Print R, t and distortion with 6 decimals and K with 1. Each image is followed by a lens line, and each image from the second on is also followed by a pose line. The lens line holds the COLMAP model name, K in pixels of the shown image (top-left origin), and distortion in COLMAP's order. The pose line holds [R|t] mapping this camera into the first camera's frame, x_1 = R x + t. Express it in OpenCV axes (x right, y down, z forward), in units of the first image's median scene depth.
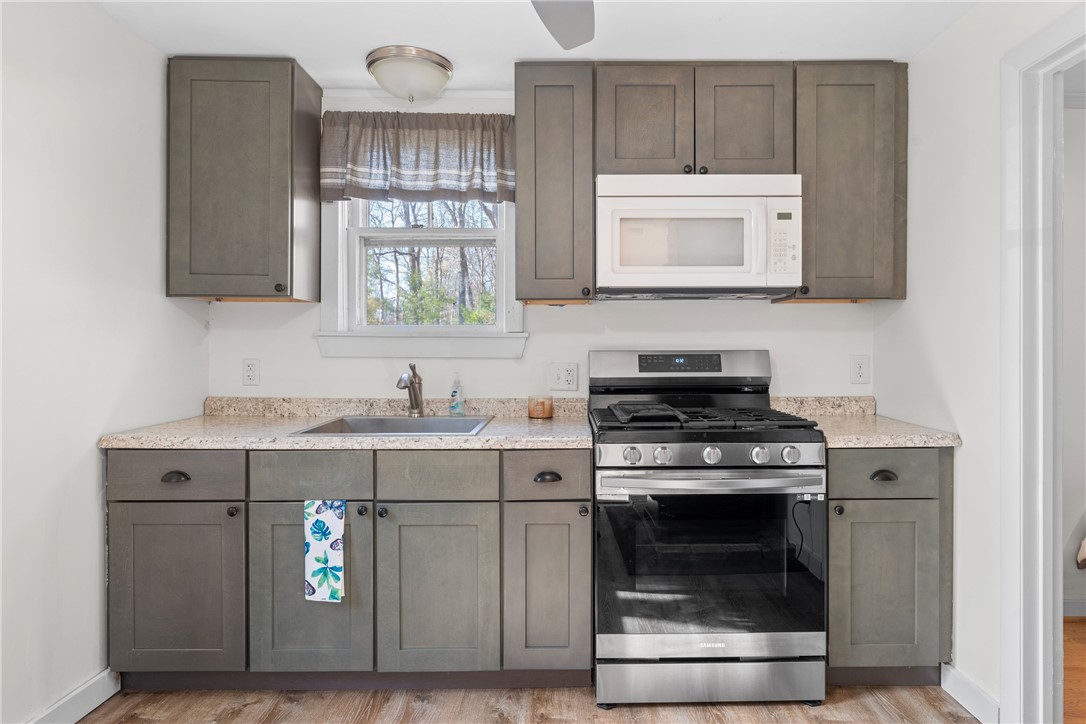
lens RADIAL K [[641.5, 0, 578.5], [0, 641.5, 350.2], [0, 0, 1]] dist [0.001520, -0.000279]
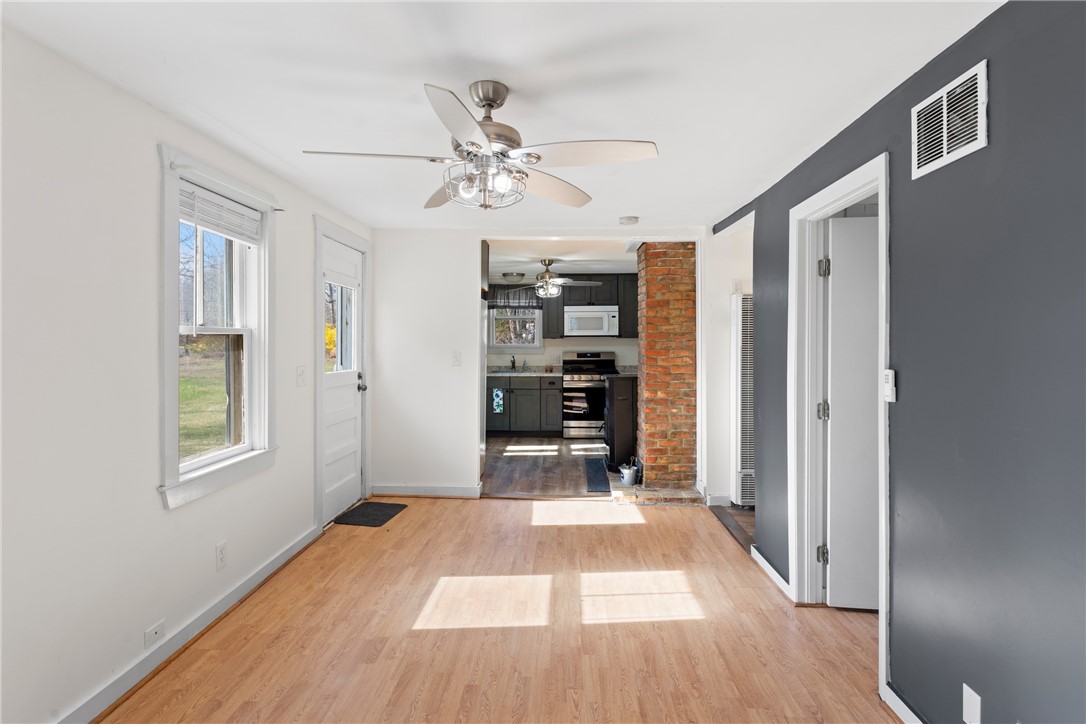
lens RADIAL K [[573.4, 0, 541.7], [0, 573.4, 344.4], [0, 0, 1]] dist [-0.000311, 0.000032]
pose [[0.998870, -0.000390, -0.047531, 0.057251], [0.000389, 1.000000, -0.000043, -0.046731], [0.047531, 0.000025, 0.998870, -2.410612]]
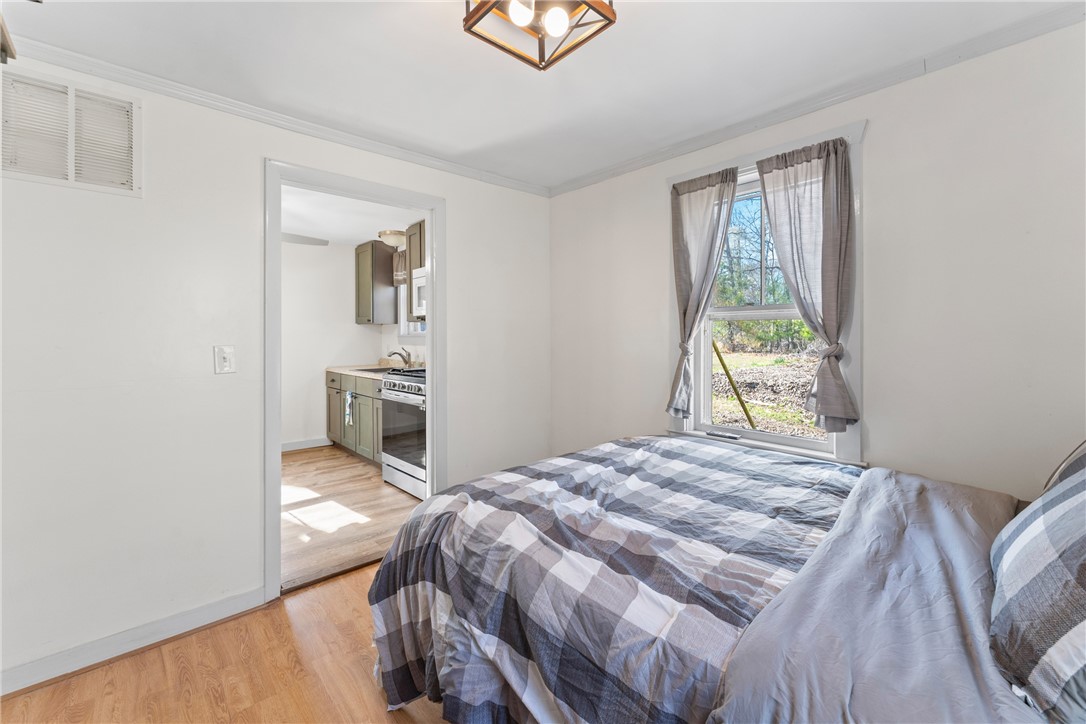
lens RADIAL K [[443.4, 0, 536.7], [0, 443.4, 340.0], [0, 0, 1]] dist [0.000749, -0.000094]
pose [[0.664394, 0.008253, -0.747337, 1.550153], [-0.003902, 0.999964, 0.007575, -0.027058], [0.747372, -0.002117, 0.664402, 0.250796]]
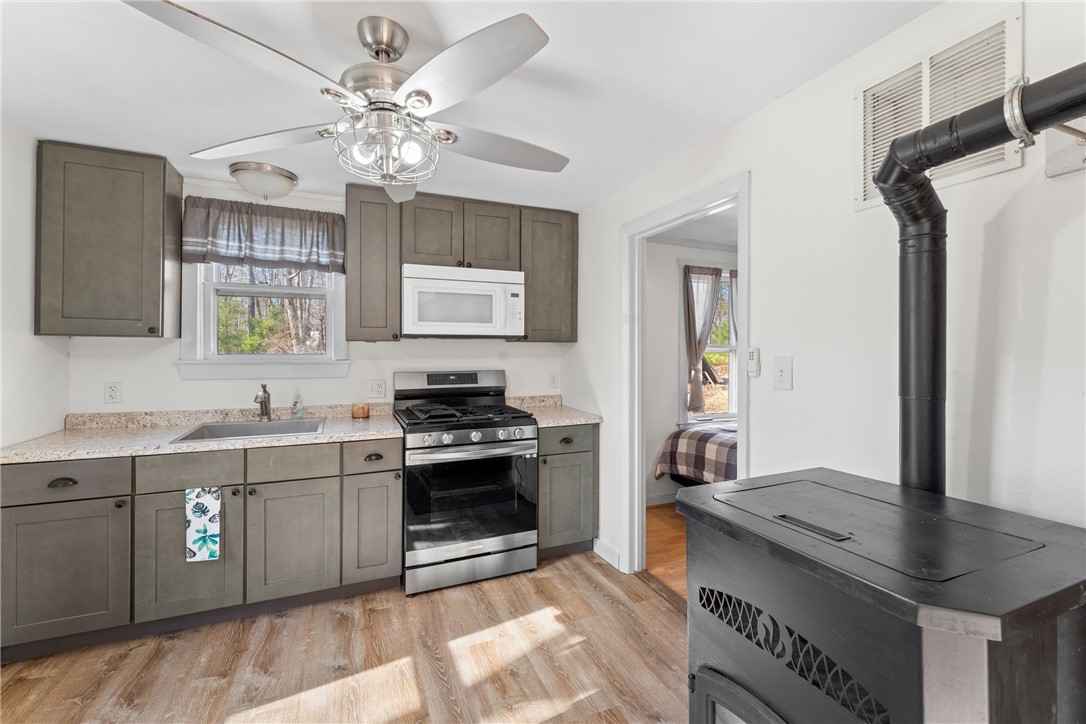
lens RADIAL K [[455.7, 0, 538.4], [0, 455.7, 349.8], [0, 0, 1]] dist [0.000307, 0.000032]
pose [[0.925759, 0.003173, 0.378102, -0.087782], [-0.001860, 0.999991, -0.003838, -0.056200], [-0.378110, 0.002850, 0.925756, -0.169955]]
